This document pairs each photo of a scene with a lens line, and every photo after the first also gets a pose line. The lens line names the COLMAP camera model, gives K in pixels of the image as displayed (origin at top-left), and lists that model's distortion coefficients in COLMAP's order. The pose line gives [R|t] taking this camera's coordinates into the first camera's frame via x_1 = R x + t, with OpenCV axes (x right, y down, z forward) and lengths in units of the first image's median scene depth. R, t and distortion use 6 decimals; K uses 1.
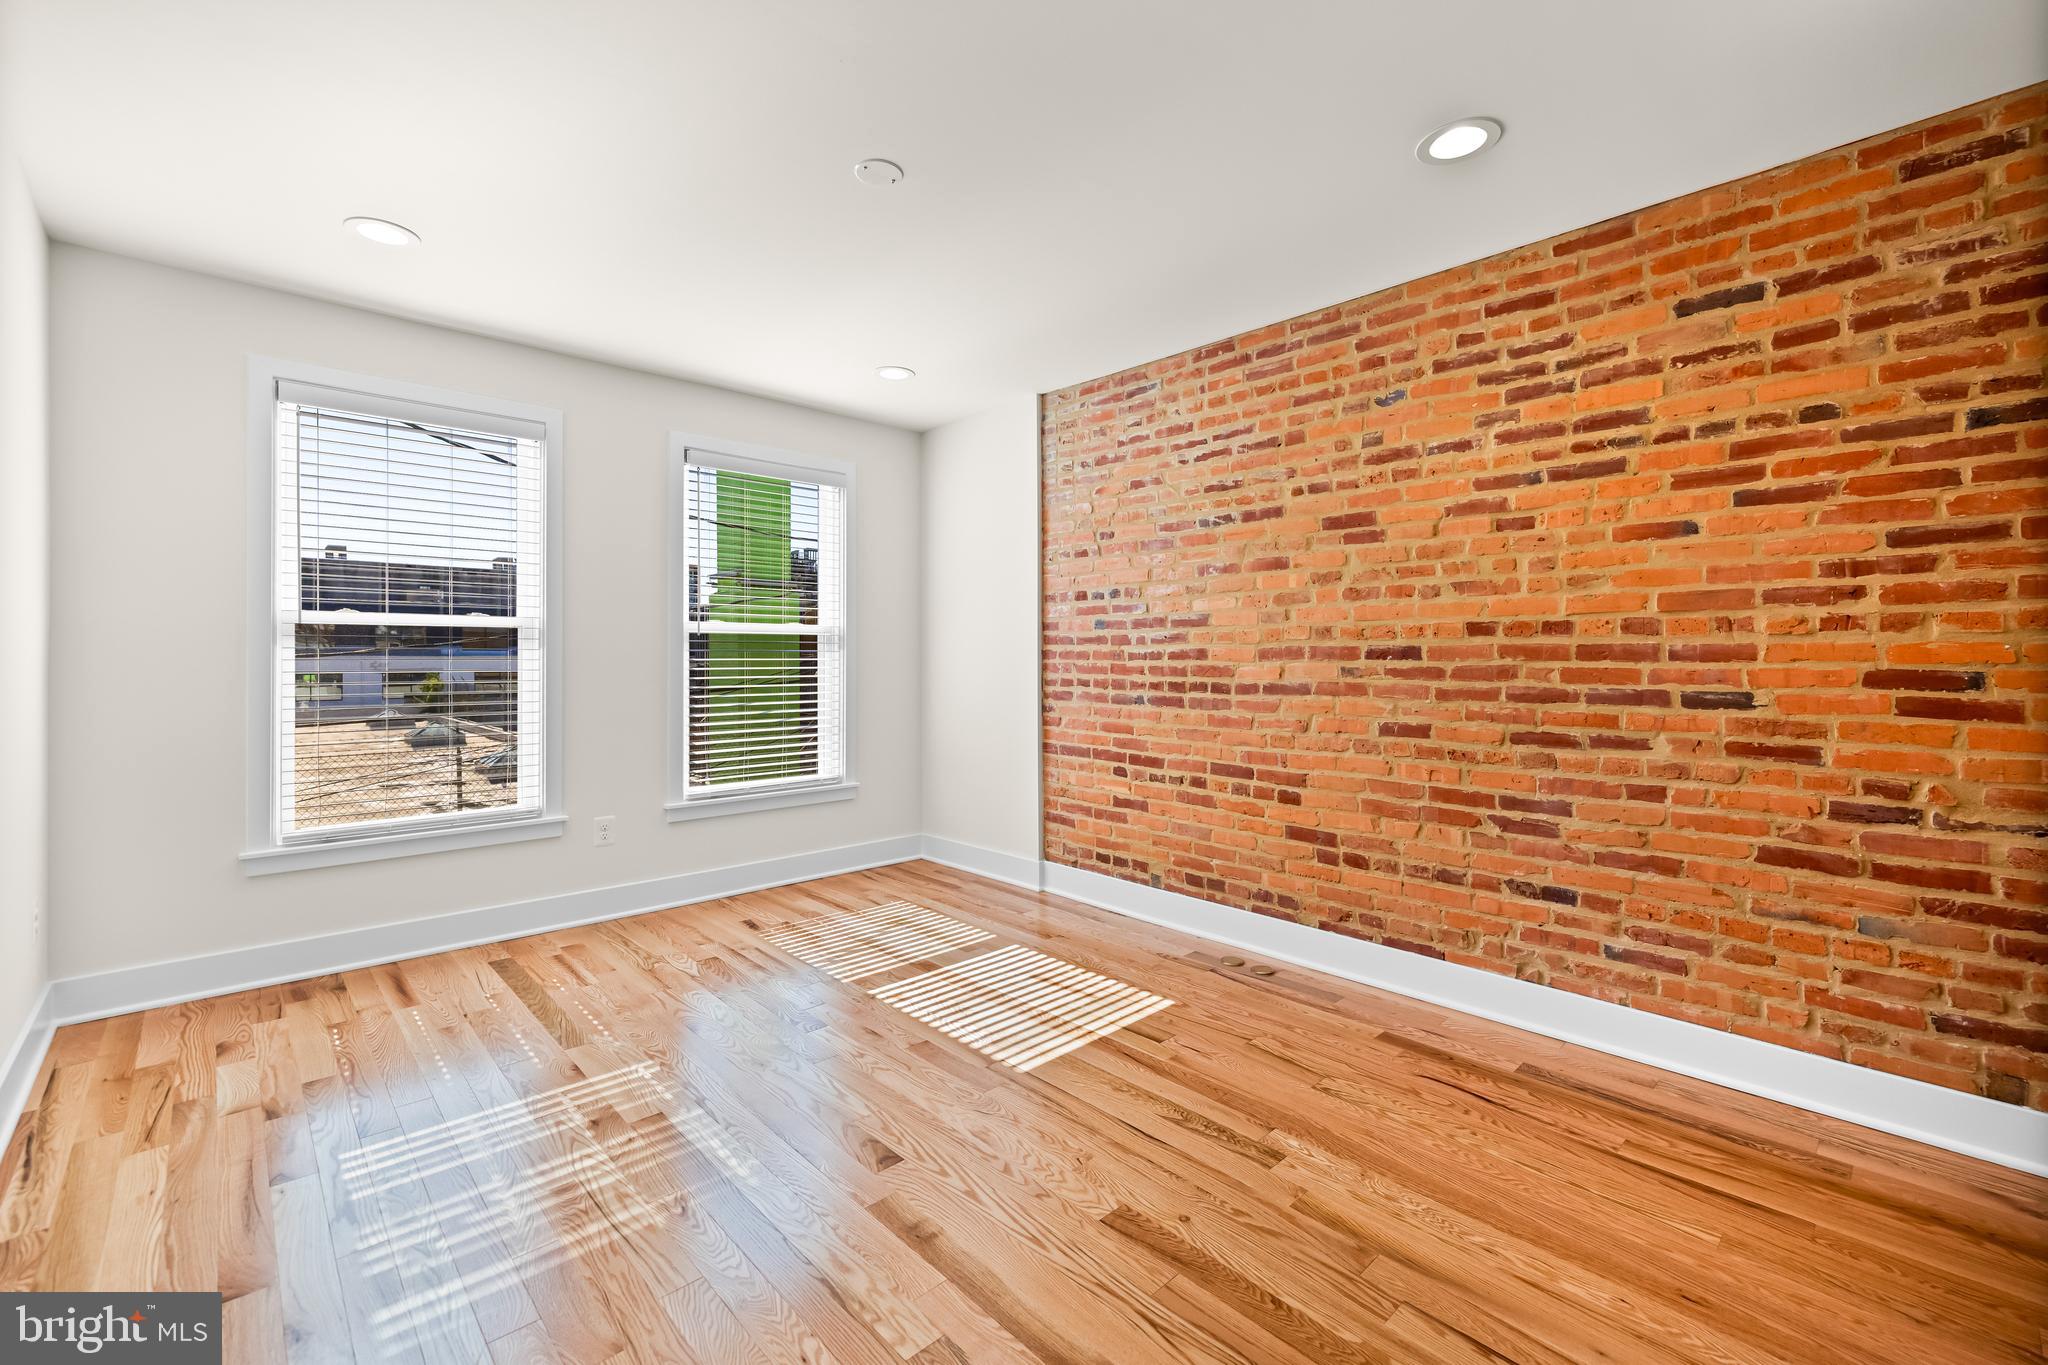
lens RADIAL K [[860.9, 0, 1015.7], [0, 860.9, 672.7], [0, 0, 1]] dist [0.002499, -0.000066]
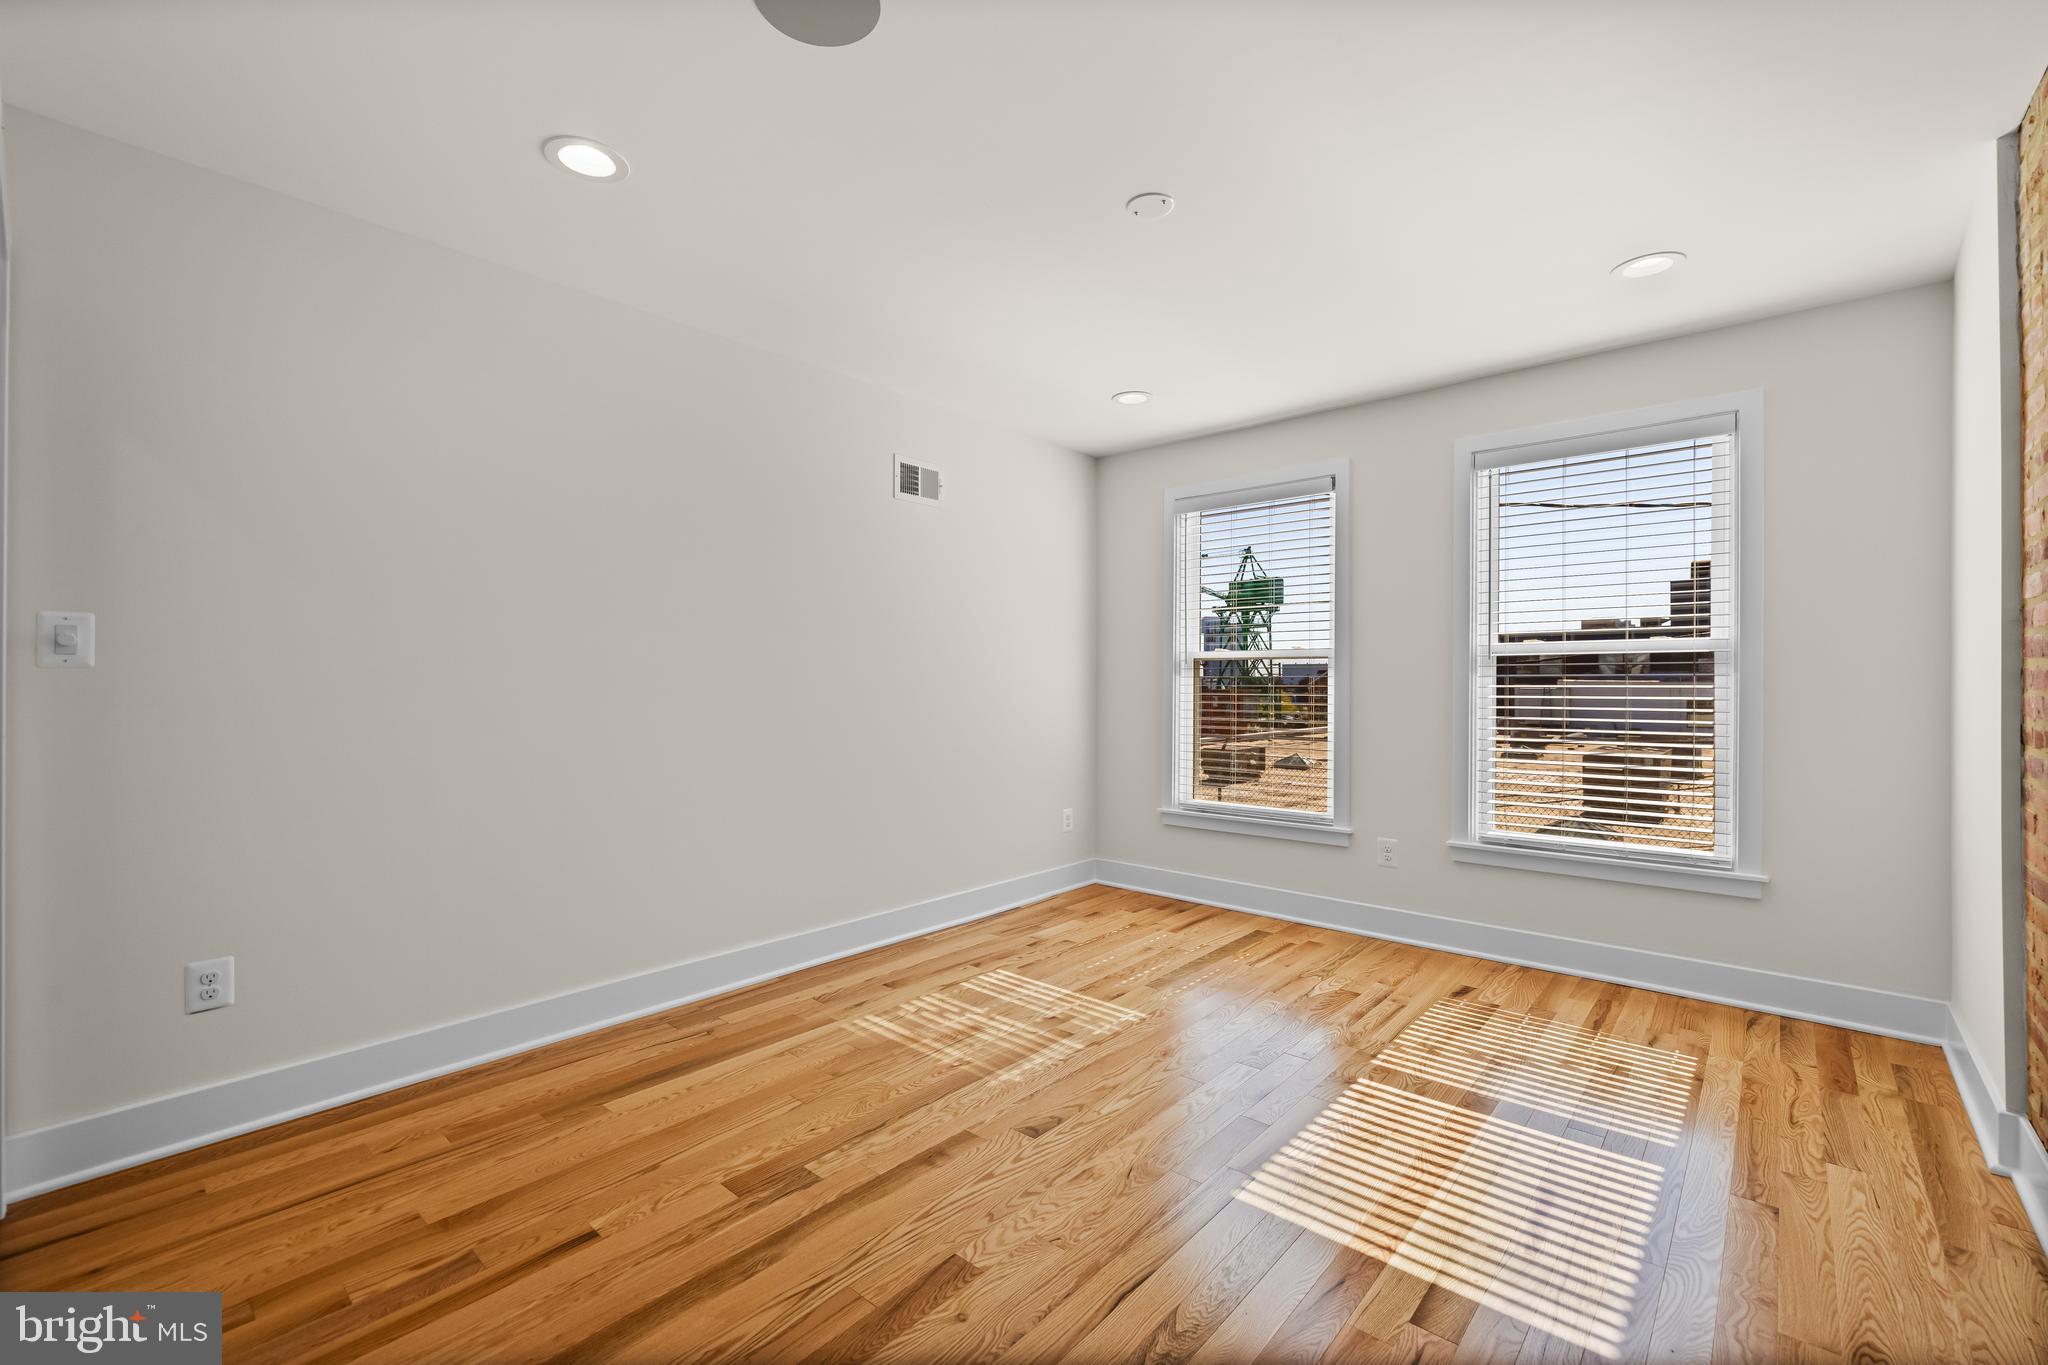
lens RADIAL K [[860.9, 0, 1002.6], [0, 860.9, 688.4], [0, 0, 1]] dist [0.002499, -0.000066]
pose [[0.088062, 0.006018, -0.996097, 0.643837], [-0.016889, 0.999847, 0.004548, -0.012027], [0.995972, 0.016423, 0.088150, 0.568721]]
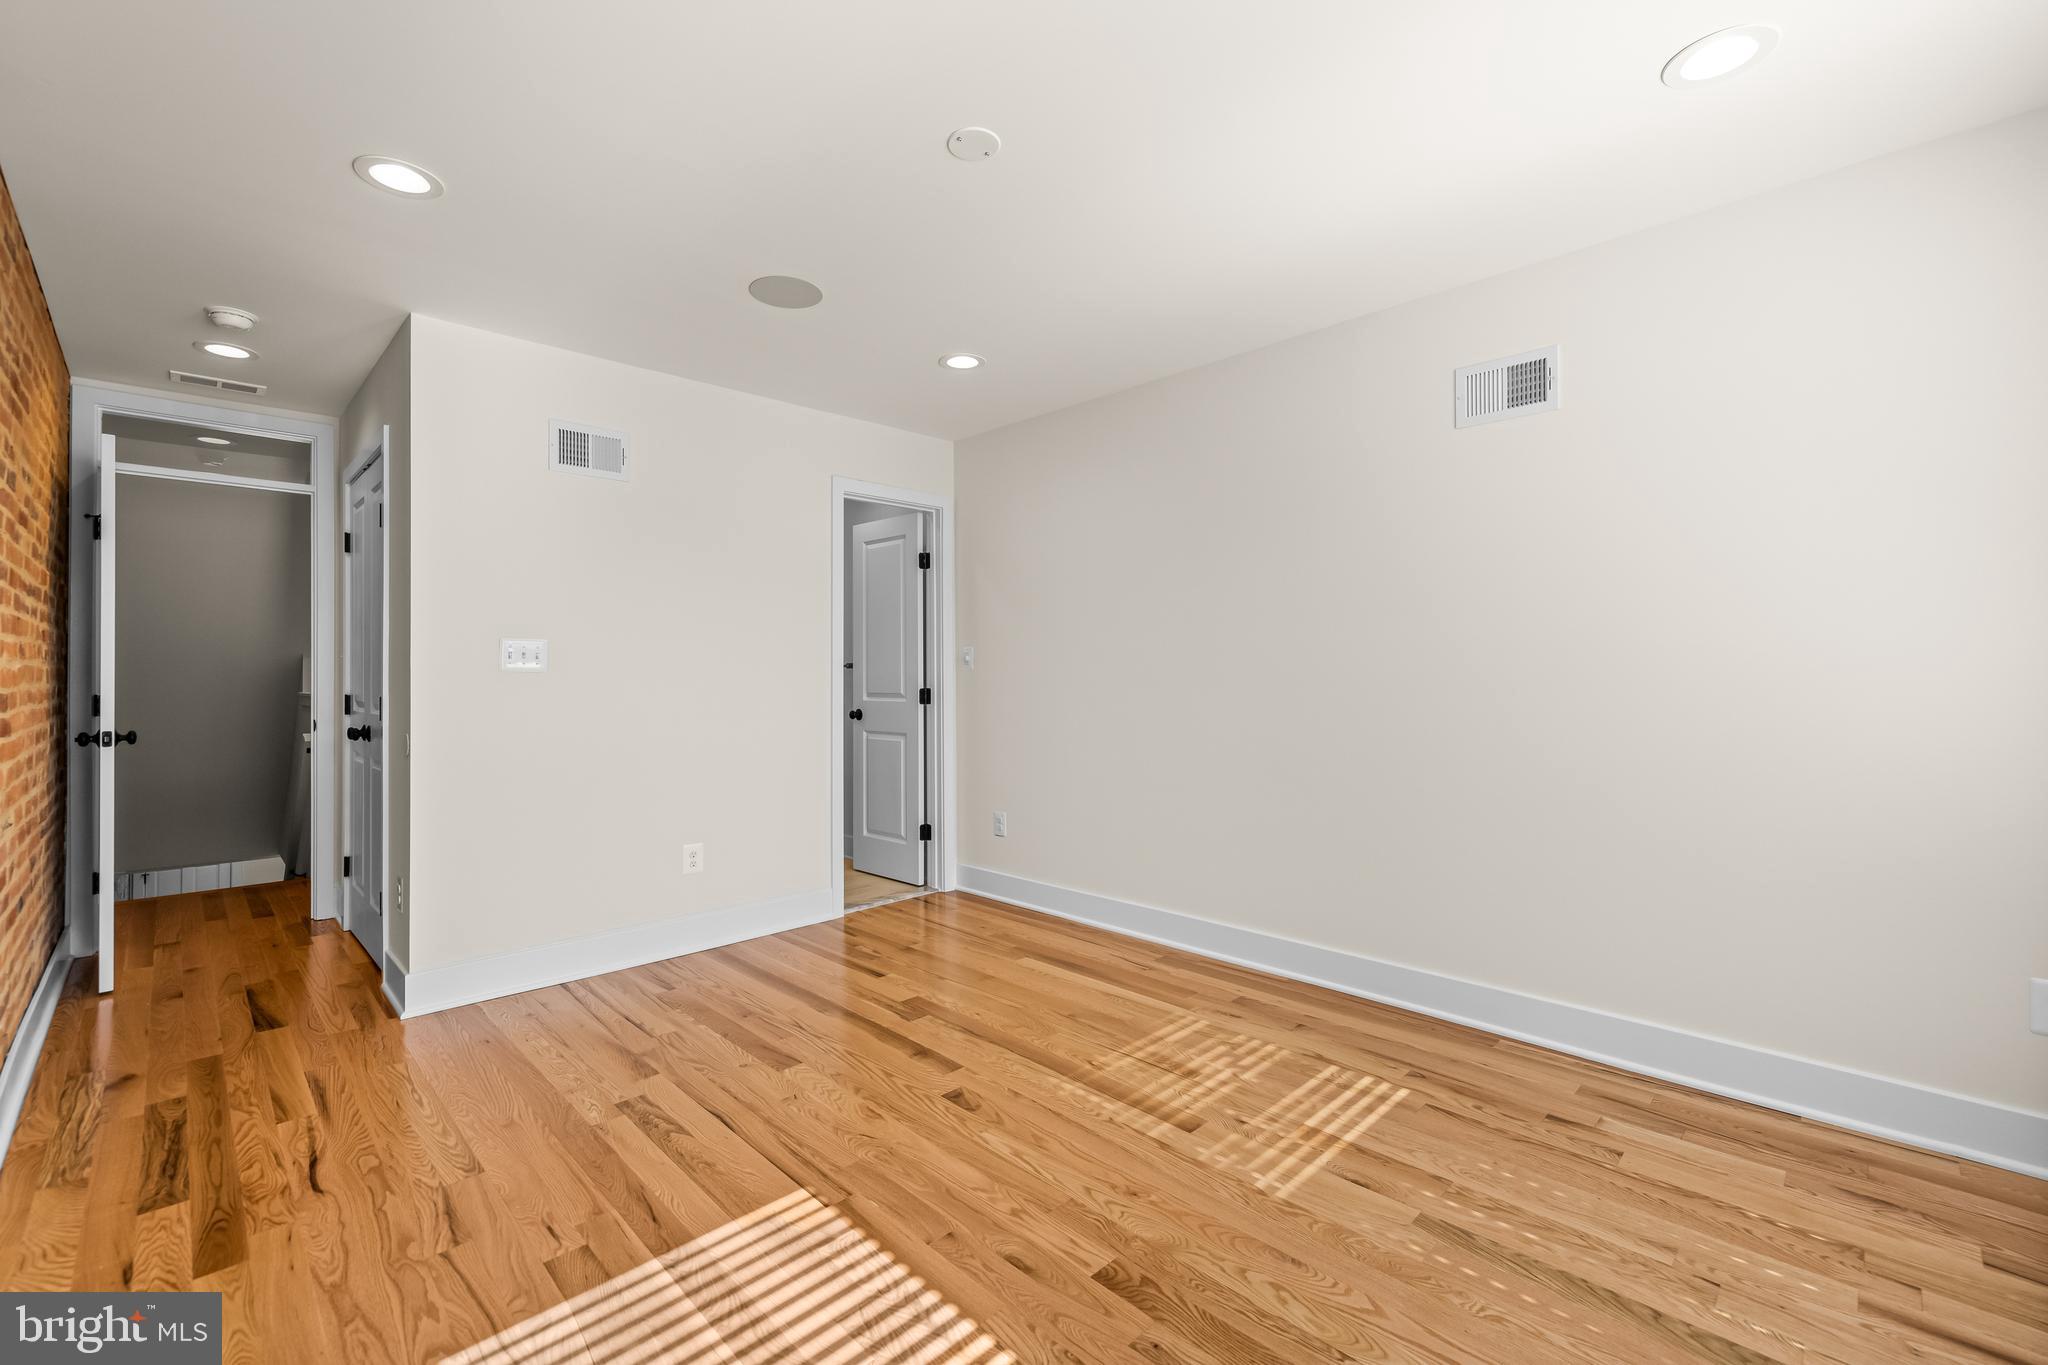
lens RADIAL K [[860.9, 0, 1025.9], [0, 860.9, 669.8], [0, 0, 1]] dist [0.002499, -0.000066]
pose [[-0.999330, 0.002634, -0.036500, -0.138042], [0.002291, 0.999953, 0.009437, -0.027711], [0.036523, 0.009347, -0.999289, 1.469510]]
